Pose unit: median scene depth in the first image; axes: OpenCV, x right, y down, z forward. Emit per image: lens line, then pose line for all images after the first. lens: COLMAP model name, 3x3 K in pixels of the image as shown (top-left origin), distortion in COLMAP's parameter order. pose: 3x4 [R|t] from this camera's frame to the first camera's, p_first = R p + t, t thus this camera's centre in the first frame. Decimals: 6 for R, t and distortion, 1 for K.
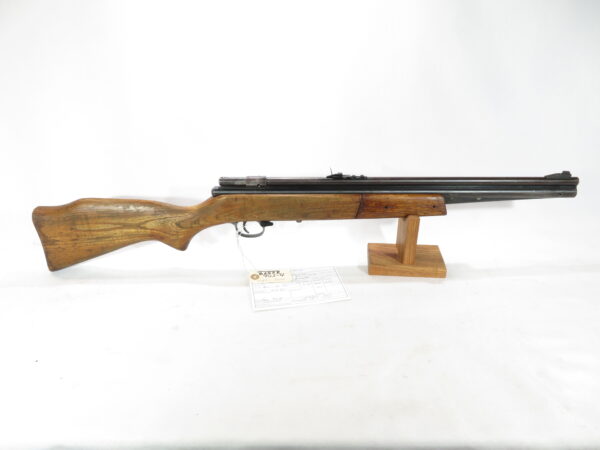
lens RADIAL K [[429.9, 0, 301.5], [0, 429.9, 229.6], [0, 0, 1]] dist [-0.001439, -0.002810]
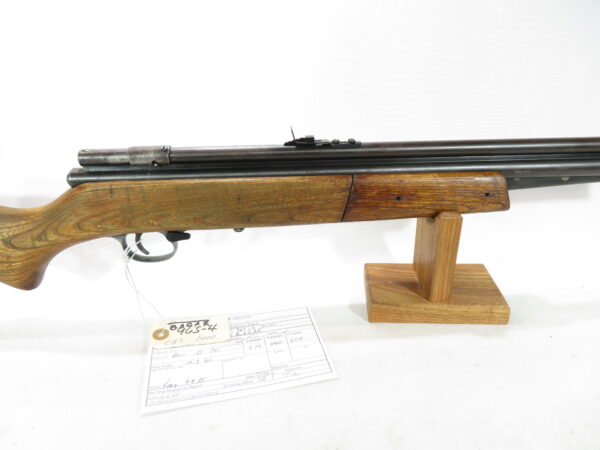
lens RADIAL K [[429.9, 0, 301.5], [0, 429.9, 229.6], [0, 0, 1]] dist [-0.001439, -0.002810]
pose [[0.999256, -0.030085, 0.024118, 0.061882], [0.030616, 0.999290, -0.021964, -0.005145], [-0.023440, 0.022686, 0.999468, 0.463393]]
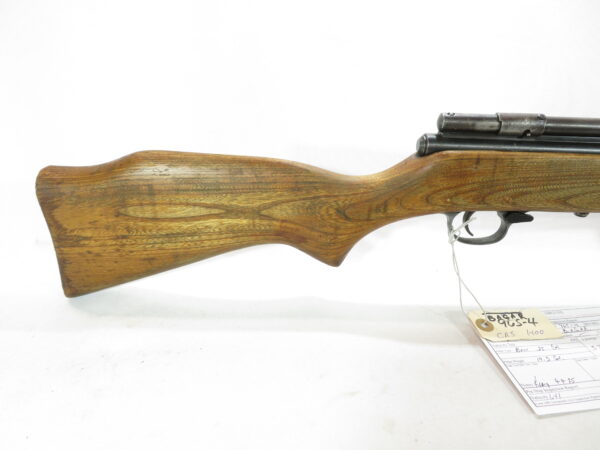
lens RADIAL K [[429.9, 0, 301.5], [0, 429.9, 229.6], [0, 0, 1]] dist [-0.001439, -0.002810]
pose [[0.999442, 0.032647, -0.007105, -0.326647], [-0.032723, 0.999406, -0.010807, 0.013769], [0.006748, 0.011034, 0.999916, 0.524248]]
